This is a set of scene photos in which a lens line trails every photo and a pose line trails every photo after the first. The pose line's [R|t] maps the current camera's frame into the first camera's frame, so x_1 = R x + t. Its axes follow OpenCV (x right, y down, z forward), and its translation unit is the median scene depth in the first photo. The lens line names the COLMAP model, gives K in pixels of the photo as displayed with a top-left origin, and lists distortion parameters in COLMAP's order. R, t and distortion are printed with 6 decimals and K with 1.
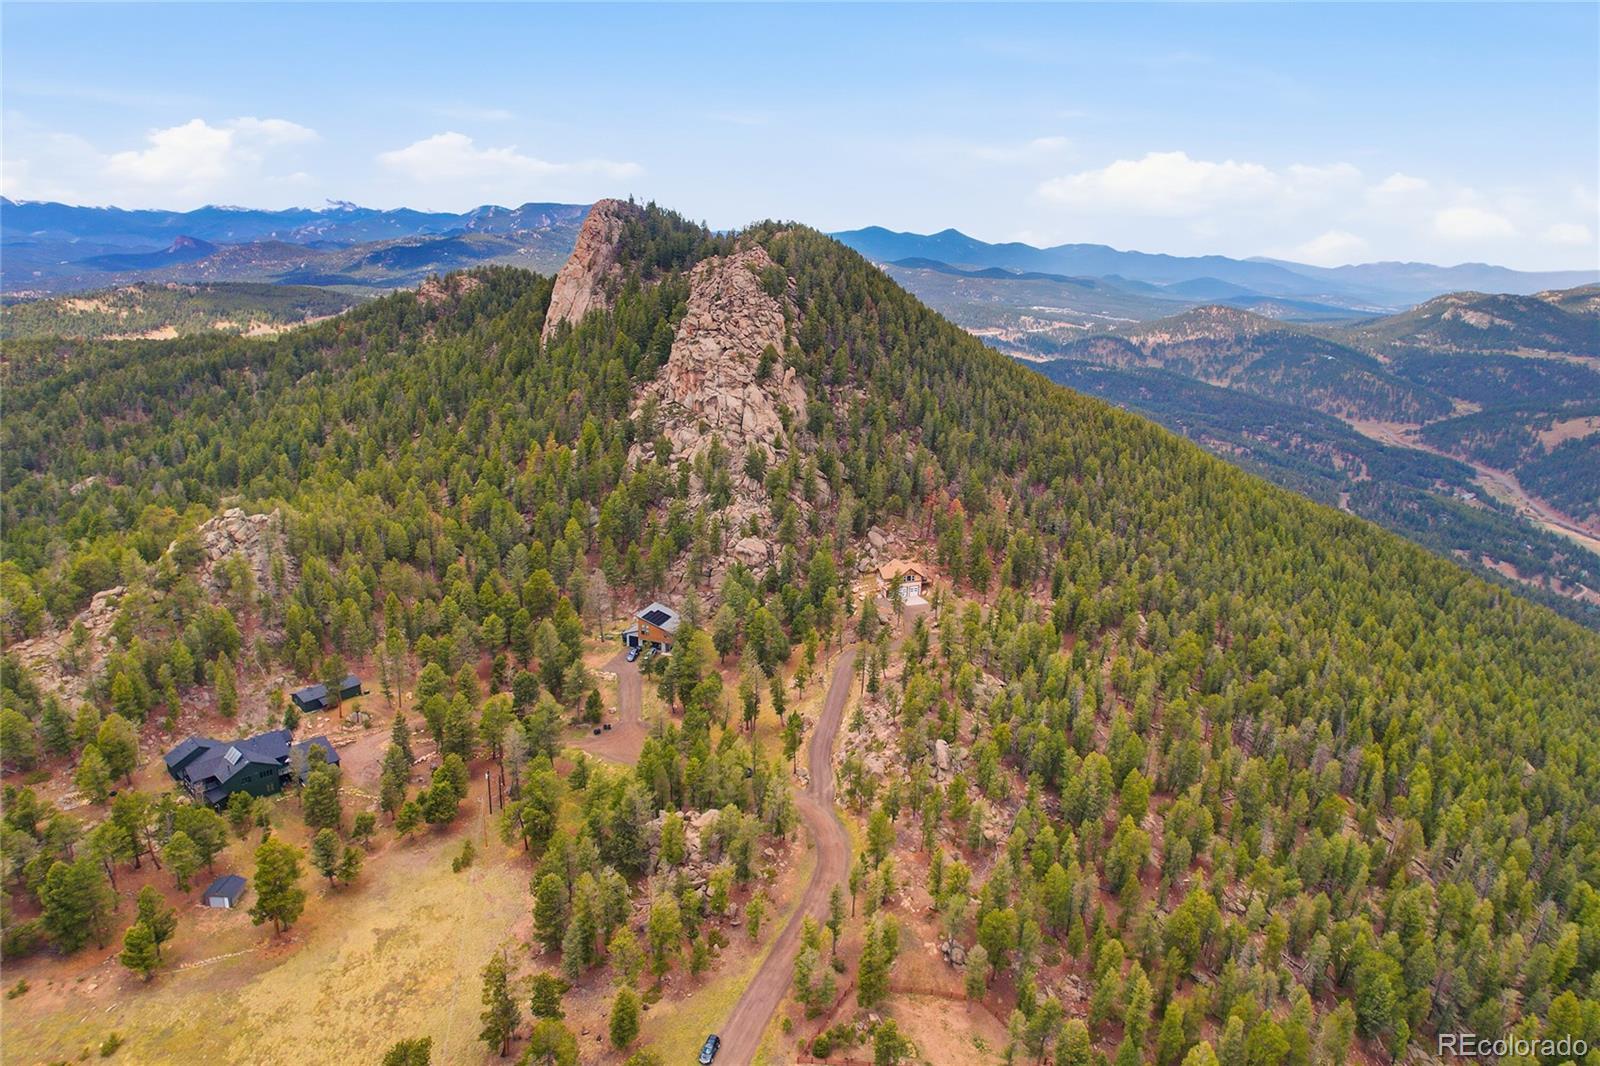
lens RADIAL K [[1020.4, 0, 800.0], [0, 1020.4, 533.0], [0, 0, 1]] dist [-0.082391, 0.072536]
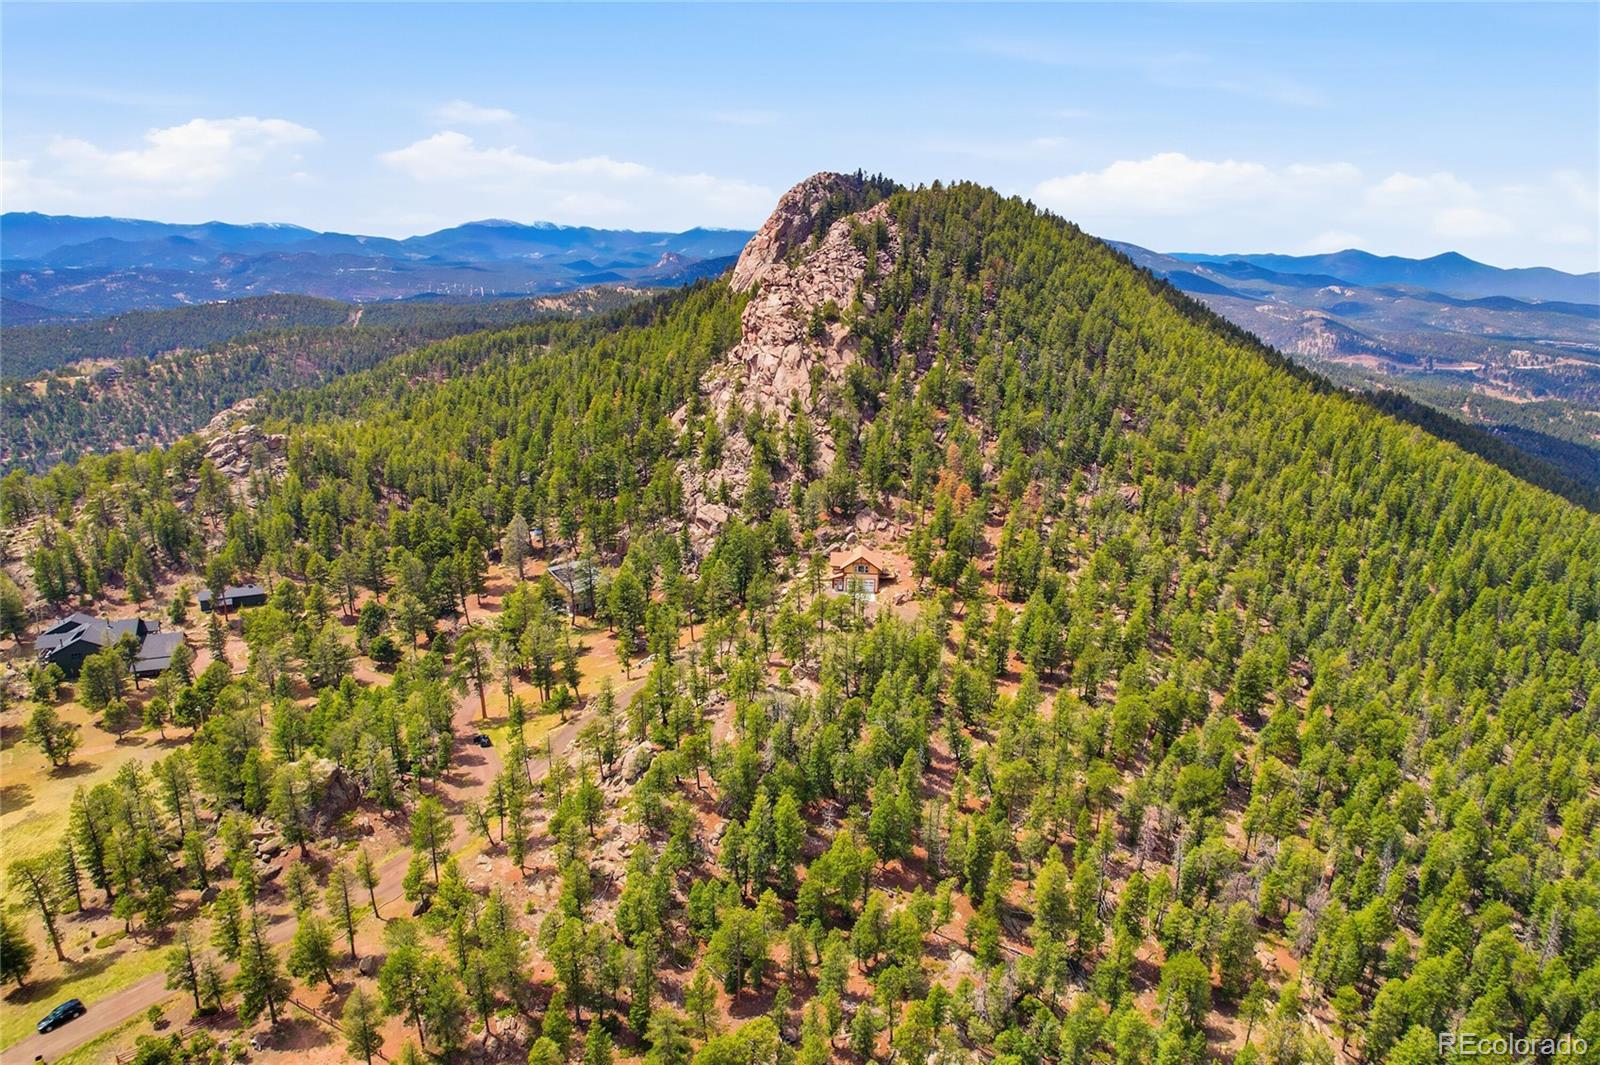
lens RADIAL K [[1020.0, 0, 798.7], [0, 1020.0, 532.7], [0, 0, 1]] dist [-0.077695, 0.067496]
pose [[0.912559, 0.106174, -0.394921, 0.314963], [-0.113907, 0.993484, 0.003888, 0.014927], [0.392761, 0.041436, 0.918707, 0.185701]]
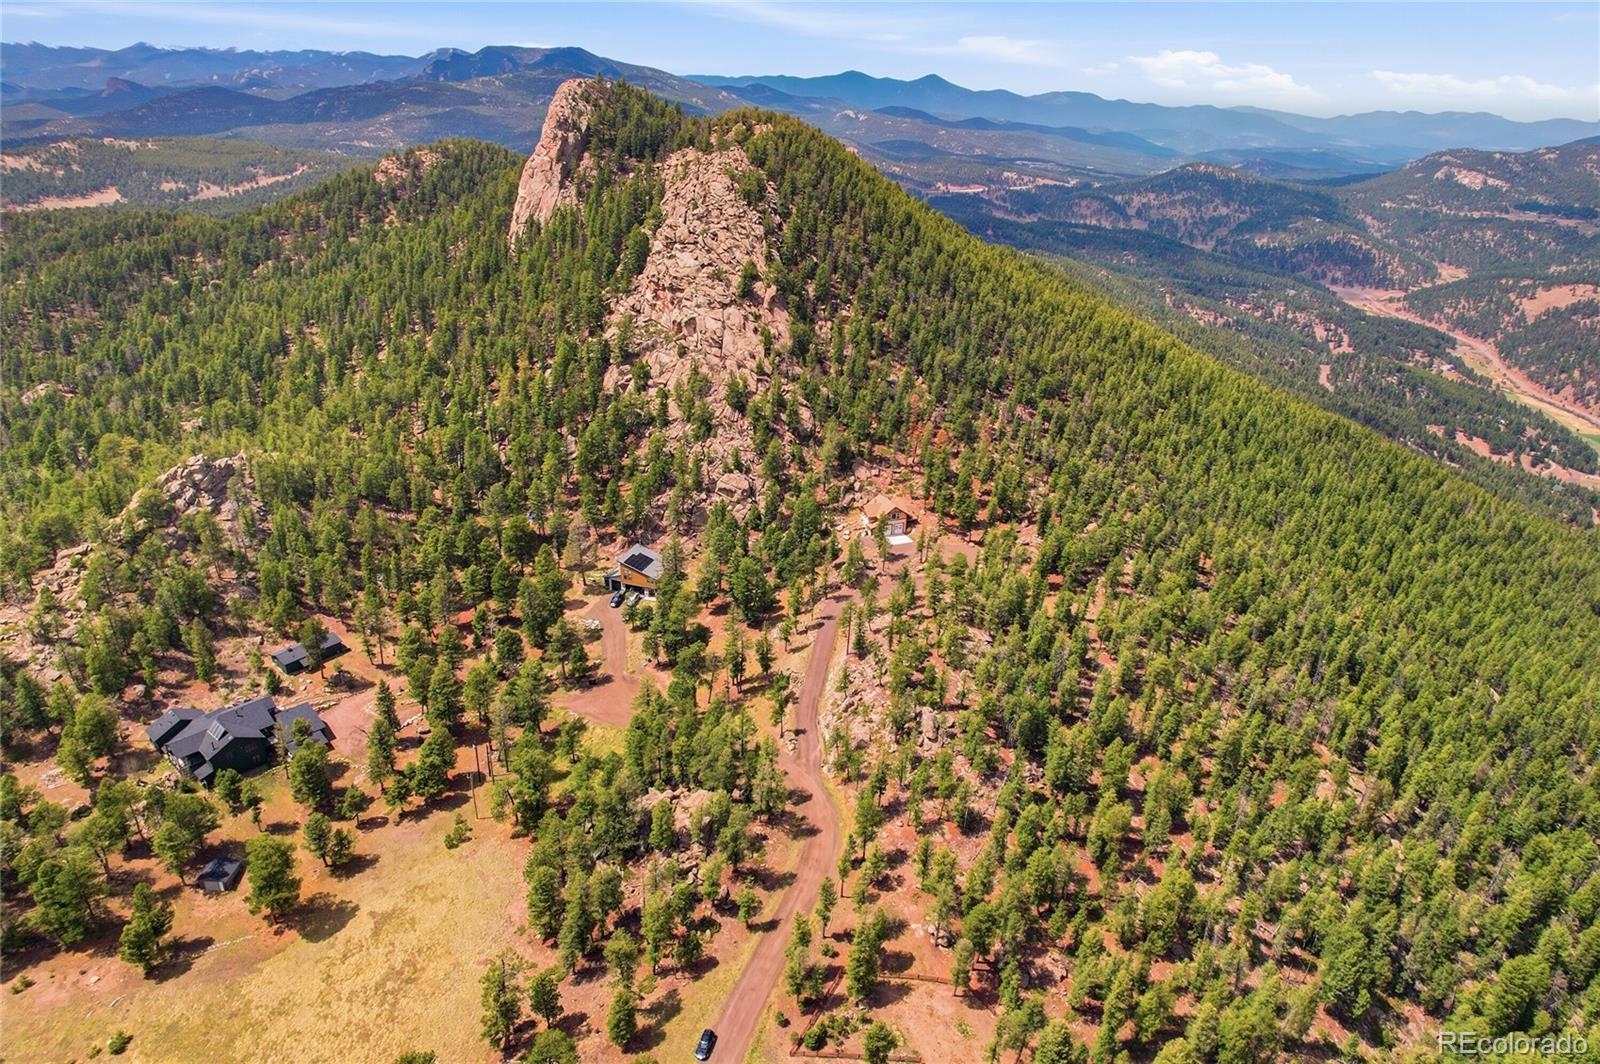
lens RADIAL K [[1020.4, 0, 800.0], [0, 1020.4, 532.0], [0, 0, 1]] dist [-0.082391, 0.072536]
pose [[0.999738, -0.005218, 0.022291, -0.005106], [0.002150, 0.990778, 0.135478, -0.061335], [-0.022792, -0.135395, 0.990530, 0.017859]]
